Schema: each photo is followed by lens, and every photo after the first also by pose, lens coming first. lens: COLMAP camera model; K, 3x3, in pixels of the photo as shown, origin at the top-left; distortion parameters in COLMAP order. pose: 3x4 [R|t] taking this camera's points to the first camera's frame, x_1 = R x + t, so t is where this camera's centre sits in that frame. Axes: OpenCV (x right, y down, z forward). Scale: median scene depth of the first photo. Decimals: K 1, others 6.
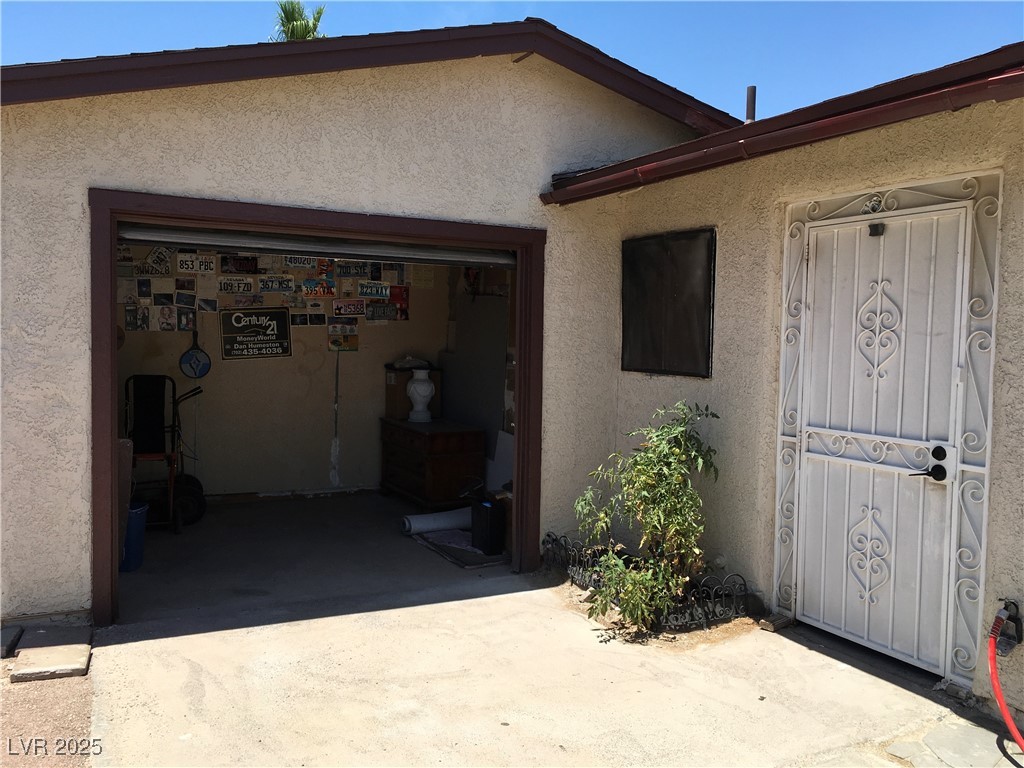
lens RADIAL K [[877.2, 0, 525.4], [0, 877.2, 384.7], [0, 0, 1]] dist [0.069182, -0.076445]
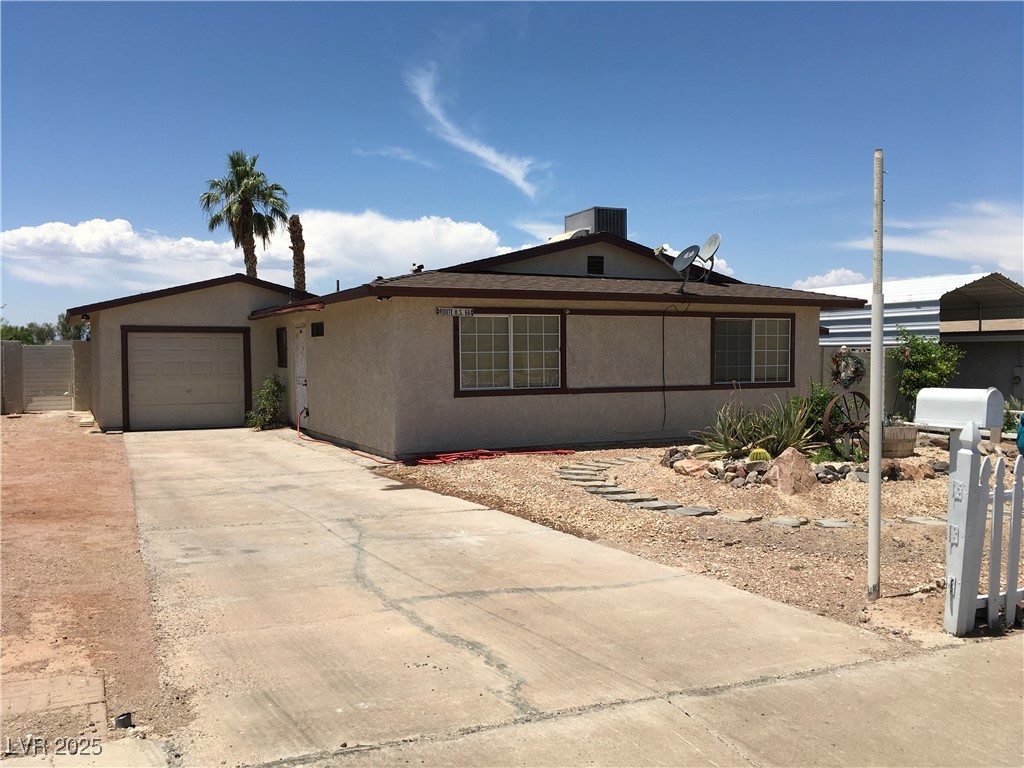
lens RADIAL K [[868.5, 0, 529.0], [0, 868.5, 385.5], [0, 0, 1]] dist [0.072481, -0.077674]
pose [[0.999629, -0.025724, -0.008983, 1.456430], [0.025500, 0.999384, -0.024124, 0.211288], [0.009598, 0.023886, 0.999669, -3.098239]]
